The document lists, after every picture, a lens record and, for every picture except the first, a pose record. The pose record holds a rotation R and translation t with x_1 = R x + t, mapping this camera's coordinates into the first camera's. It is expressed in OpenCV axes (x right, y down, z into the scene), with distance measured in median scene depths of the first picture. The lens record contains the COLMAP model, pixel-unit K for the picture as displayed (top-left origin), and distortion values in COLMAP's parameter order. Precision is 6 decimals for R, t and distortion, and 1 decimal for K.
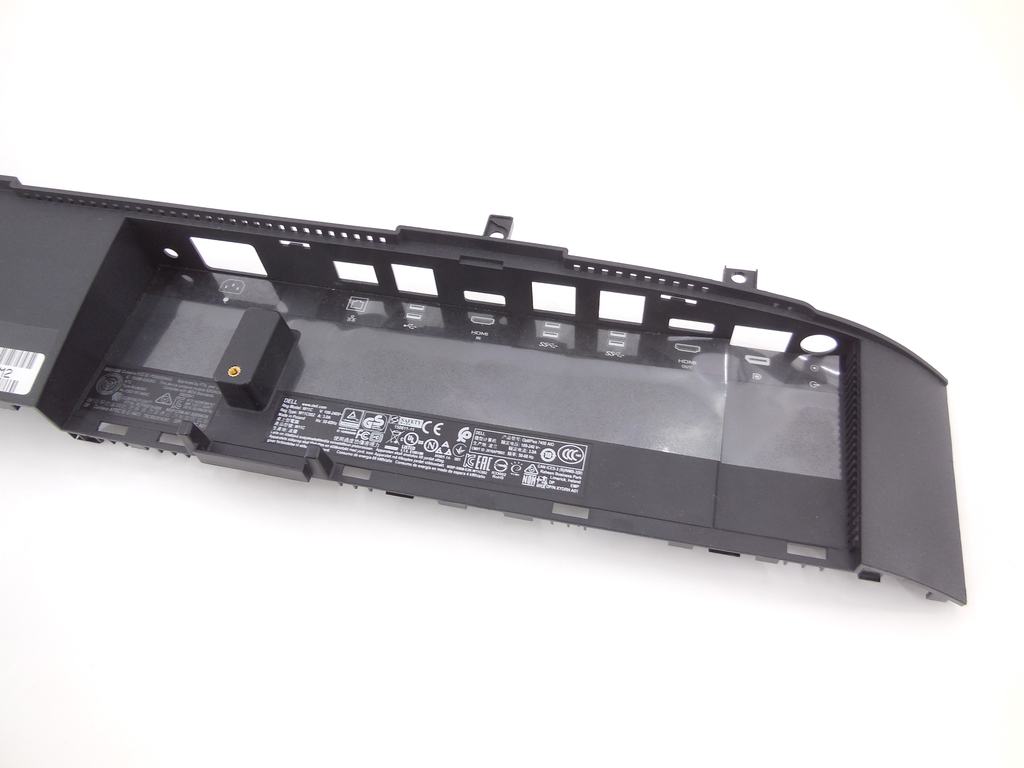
lens RADIAL K [[778.8, 0, 512.0], [0, 778.8, 384.0], [0, 0, 1]] dist [-0.001789, 0.001084]
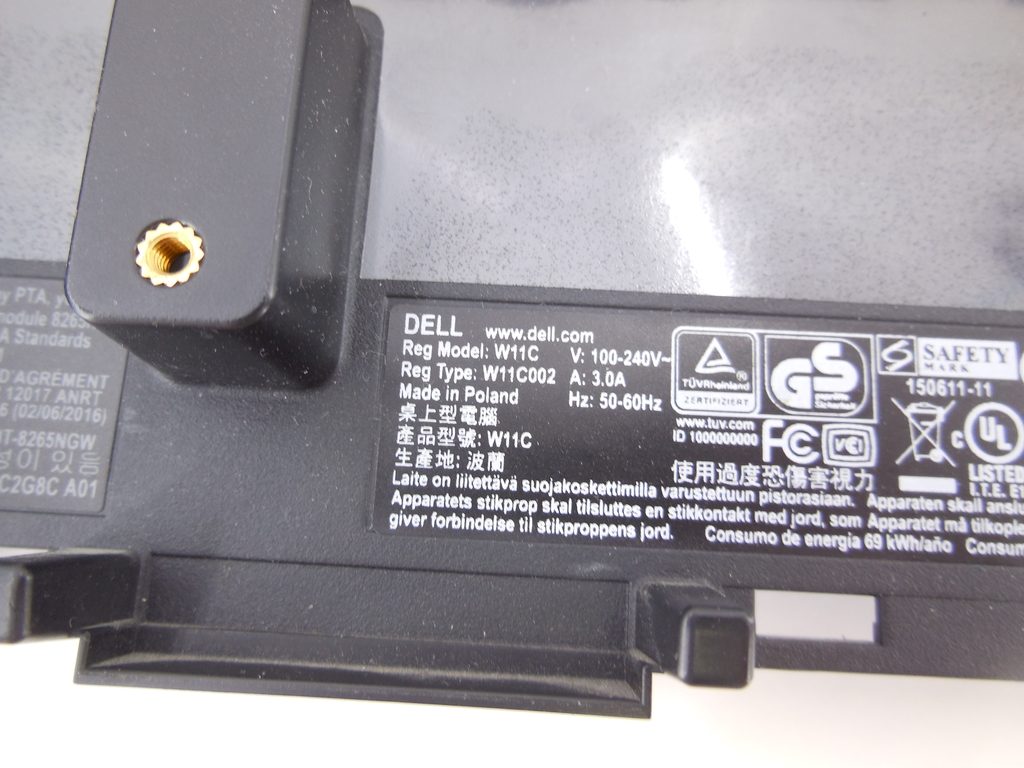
lens RADIAL K [[778.8, 0, 512.0], [0, 778.8, 384.0], [0, 0, 1]] dist [-0.001789, 0.001084]
pose [[0.984894, -0.147038, 0.091452, -0.293680], [0.105938, 0.929433, 0.353457, -0.044337], [-0.136970, -0.338429, 0.930970, 0.792661]]
